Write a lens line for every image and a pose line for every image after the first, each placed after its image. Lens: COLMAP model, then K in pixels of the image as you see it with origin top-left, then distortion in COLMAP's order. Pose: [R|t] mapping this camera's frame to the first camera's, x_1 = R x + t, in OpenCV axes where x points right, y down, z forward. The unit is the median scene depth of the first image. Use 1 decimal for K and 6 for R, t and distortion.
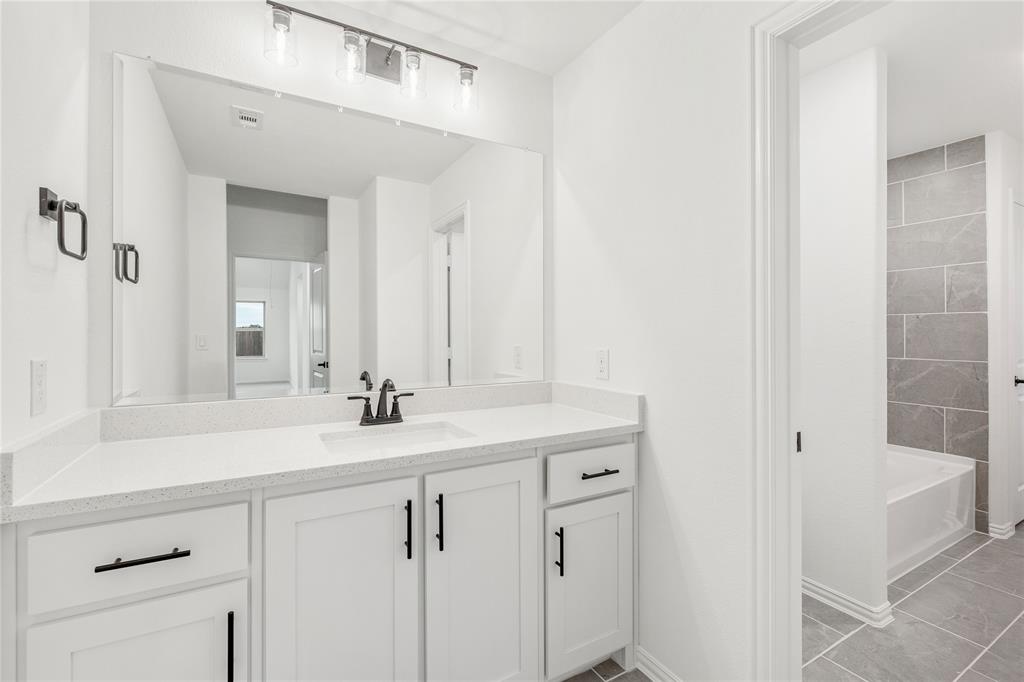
lens RADIAL K [[451.1, 0, 508.9], [0, 451.1, 340.6], [0, 0, 1]] dist [-0.017045, 0.000389]
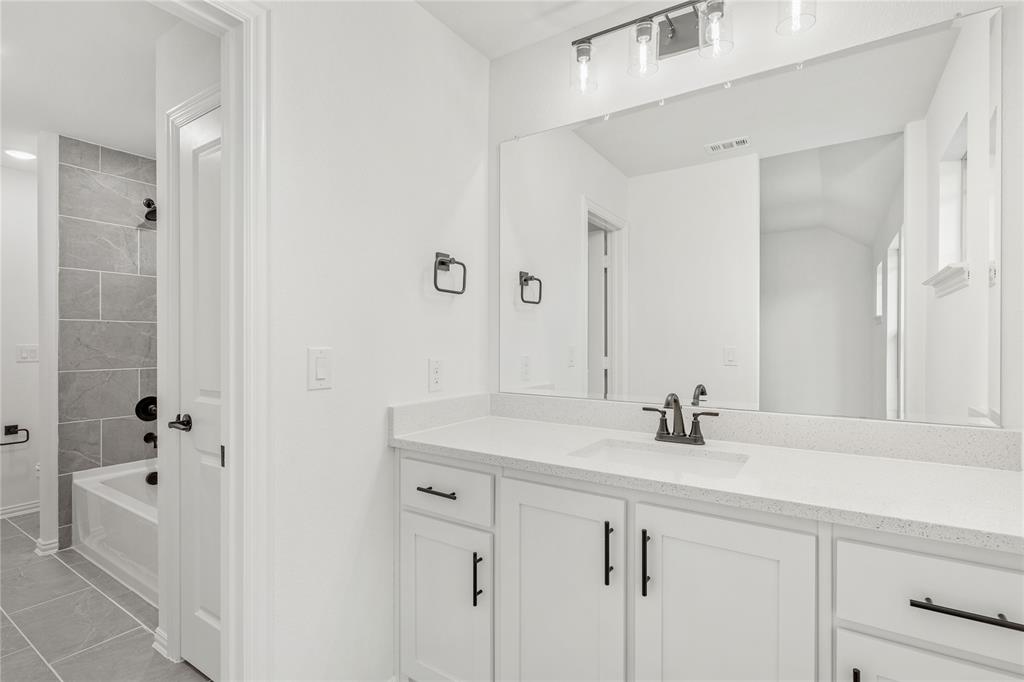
lens RADIAL K [[511.6, 0, 508.4], [0, 511.6, 337.8], [0, 0, 1]] dist [0.000895, -0.001176]
pose [[0.447238, -0.002267, -0.894412, 0.474490], [-0.015859, 0.999819, -0.010464, -0.004984], [0.894274, 0.018865, 0.447122, 0.257725]]
